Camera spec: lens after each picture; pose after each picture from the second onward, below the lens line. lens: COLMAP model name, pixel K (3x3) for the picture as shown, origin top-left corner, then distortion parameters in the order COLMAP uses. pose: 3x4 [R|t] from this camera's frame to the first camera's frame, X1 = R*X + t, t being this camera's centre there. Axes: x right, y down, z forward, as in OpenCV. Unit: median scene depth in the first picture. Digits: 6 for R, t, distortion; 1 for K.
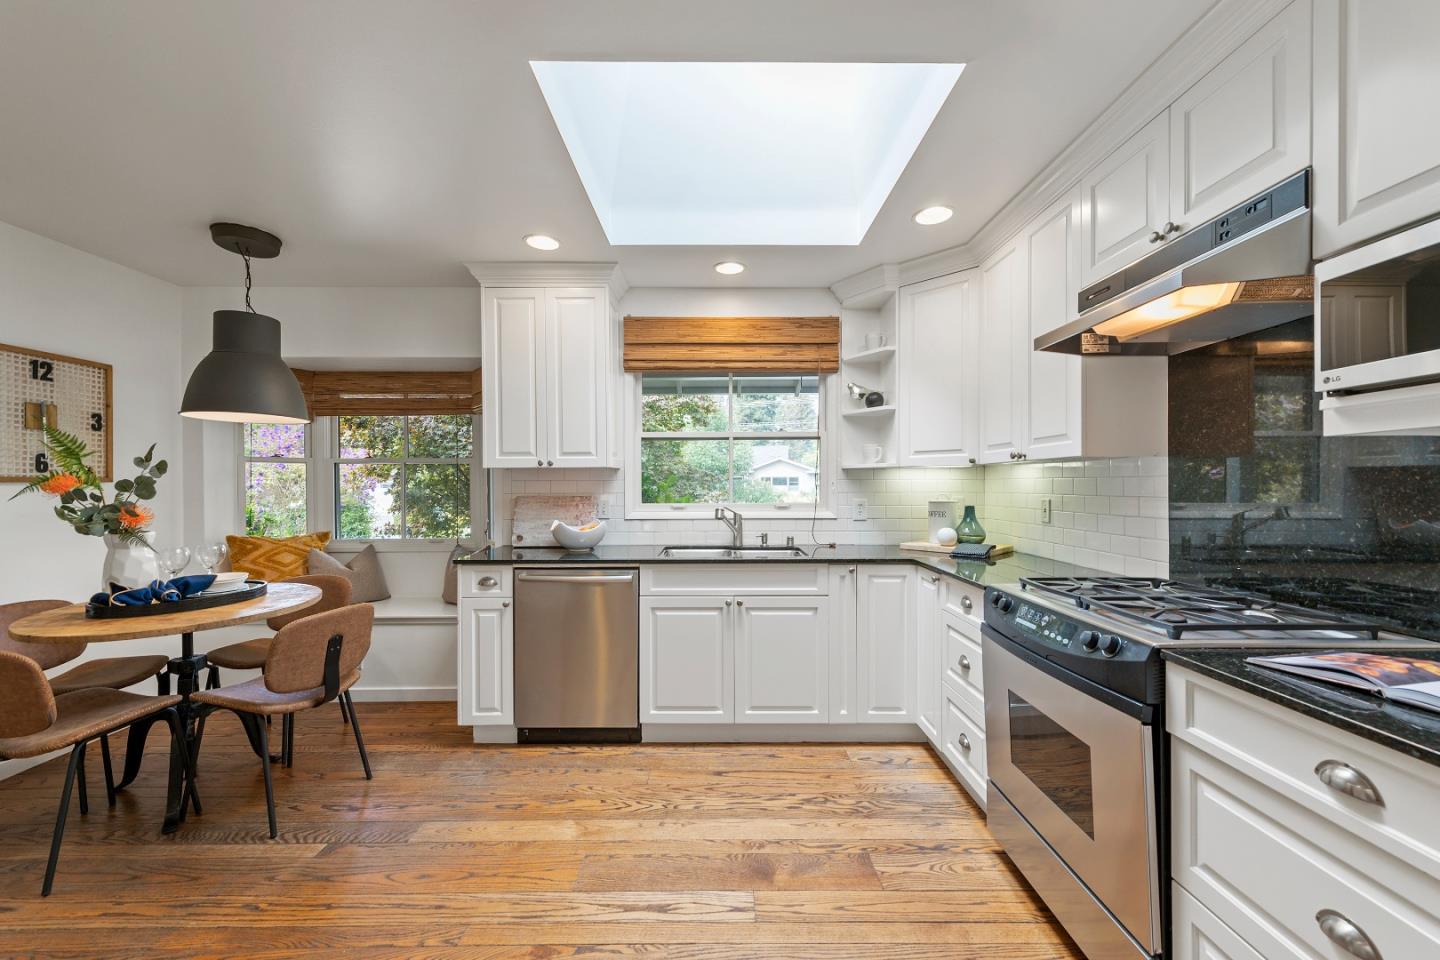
lens RADIAL K [[559.3, 0, 717.5], [0, 559.3, 484.2], [0, 0, 1]] dist [0.007157, 0.000118]
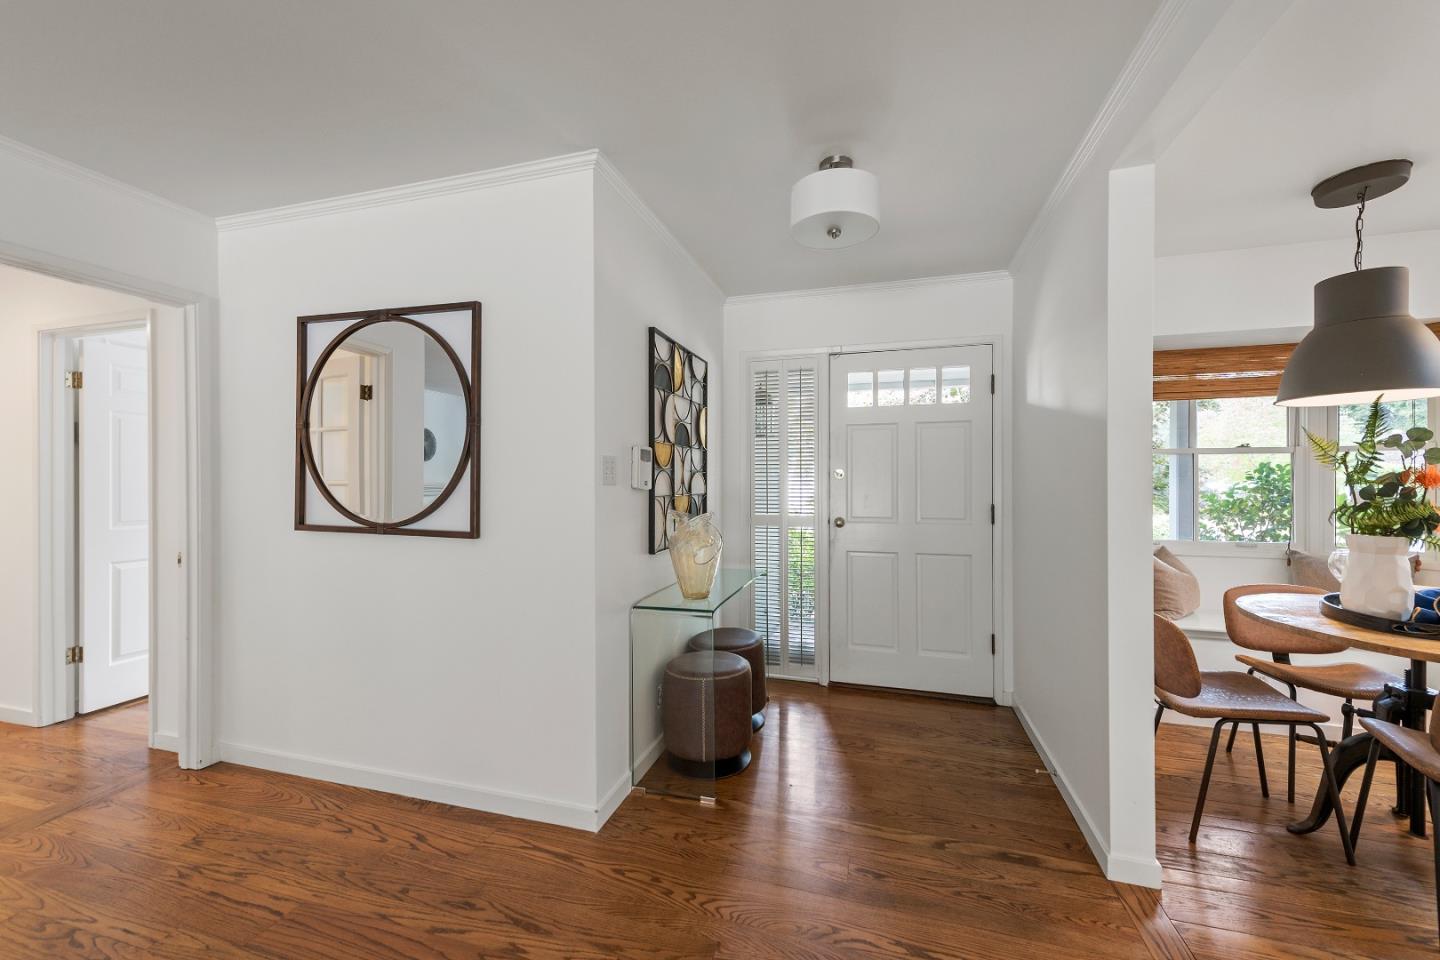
lens RADIAL K [[559.3, 0, 717.5], [0, 559.3, 484.2], [0, 0, 1]] dist [0.007157, 0.000118]
pose [[0.950605, 0.003207, -0.310388, -1.452114], [-0.001206, 0.999977, 0.006636, 0.005292], [0.310402, -0.005934, 0.950587, -0.093626]]
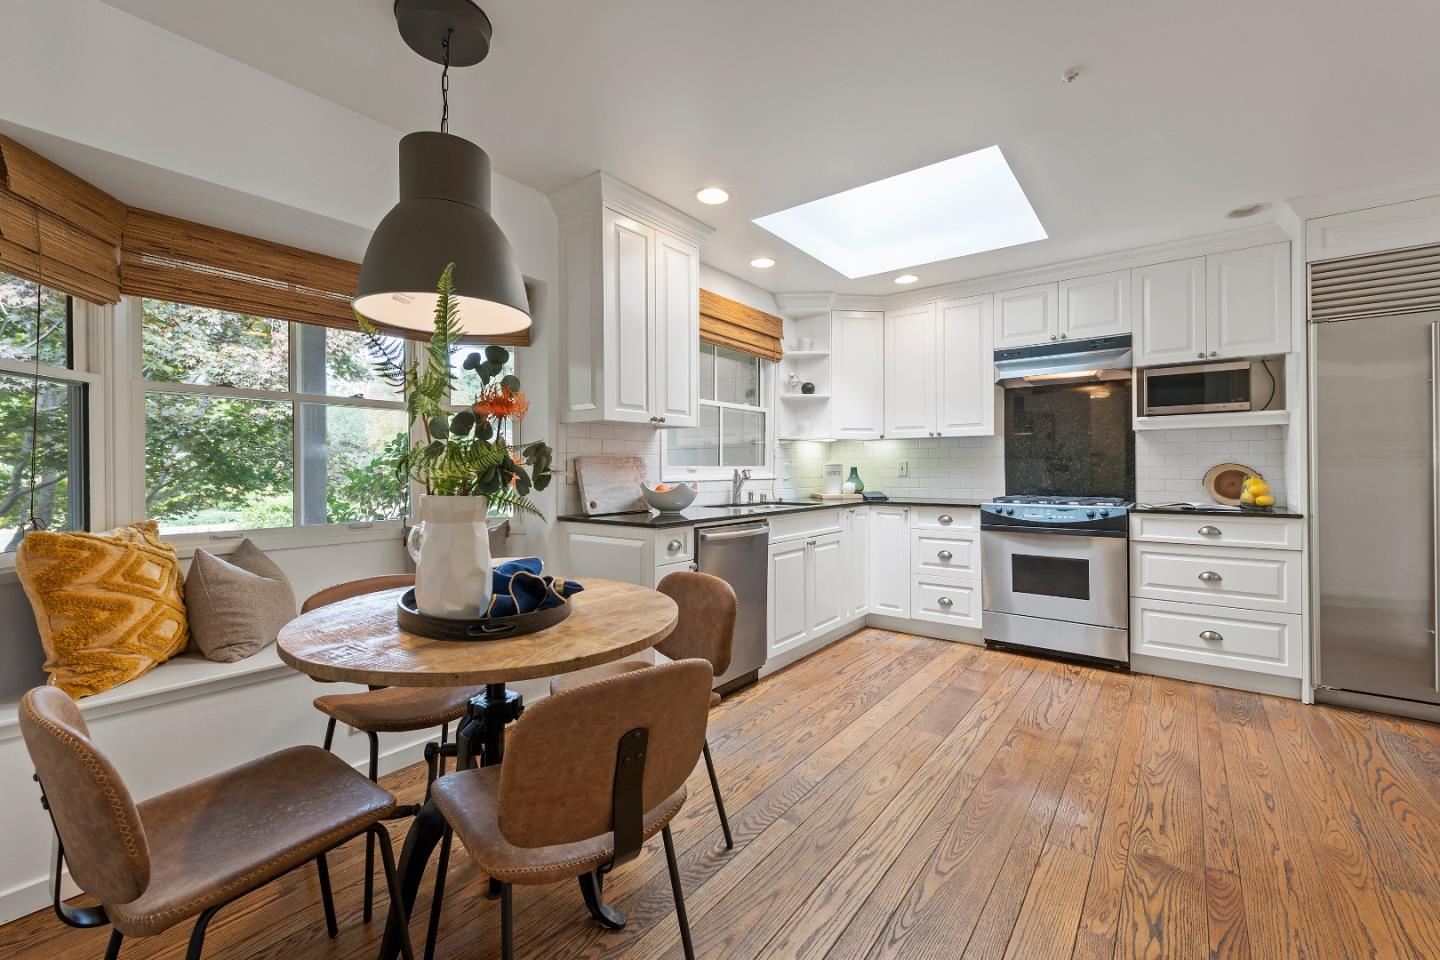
lens RADIAL K [[587.2, 0, 713.9], [0, 587.2, 469.5], [0, 0, 1]] dist [0.001025, -0.000267]
pose [[0.622726, 0.001600, 0.782438, -1.131321], [-0.000999, 0.999999, -0.001249, 0.052358], [-0.782439, -0.000004, 0.622727, 0.364644]]
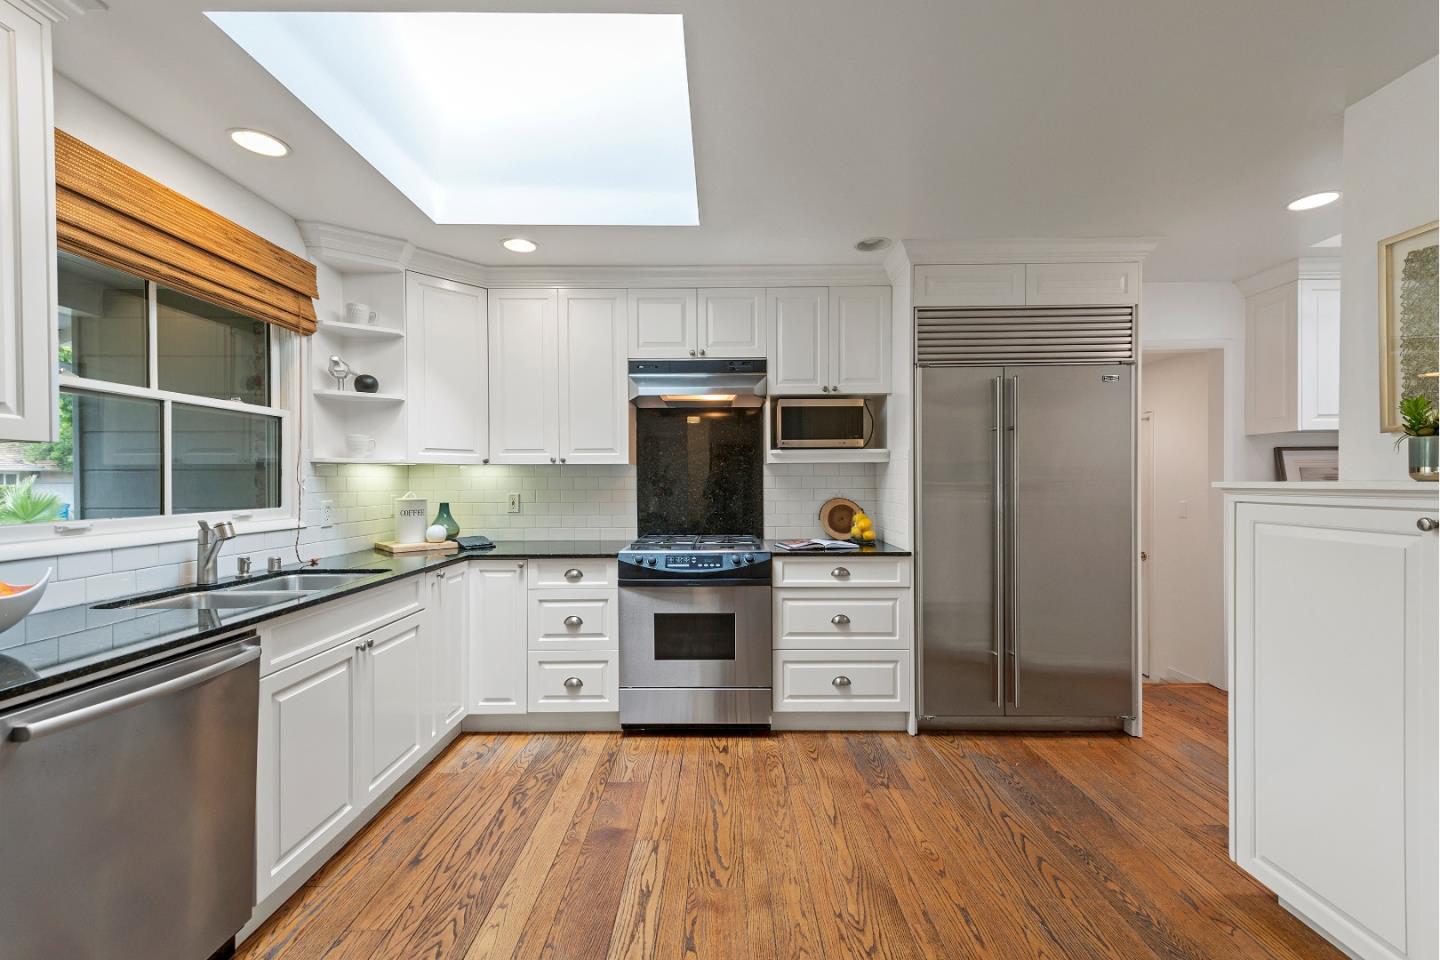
lens RADIAL K [[594.1, 0, 717.9], [0, 594.1, 484.2], [0, 0, 1]] dist [0.020547, -0.000157]
pose [[0.011839, -0.001911, 0.999928, -0.750363], [0.001778, 0.999997, 0.001890, 0.002538], [-0.999928, 0.001755, 0.011842, 0.537154]]
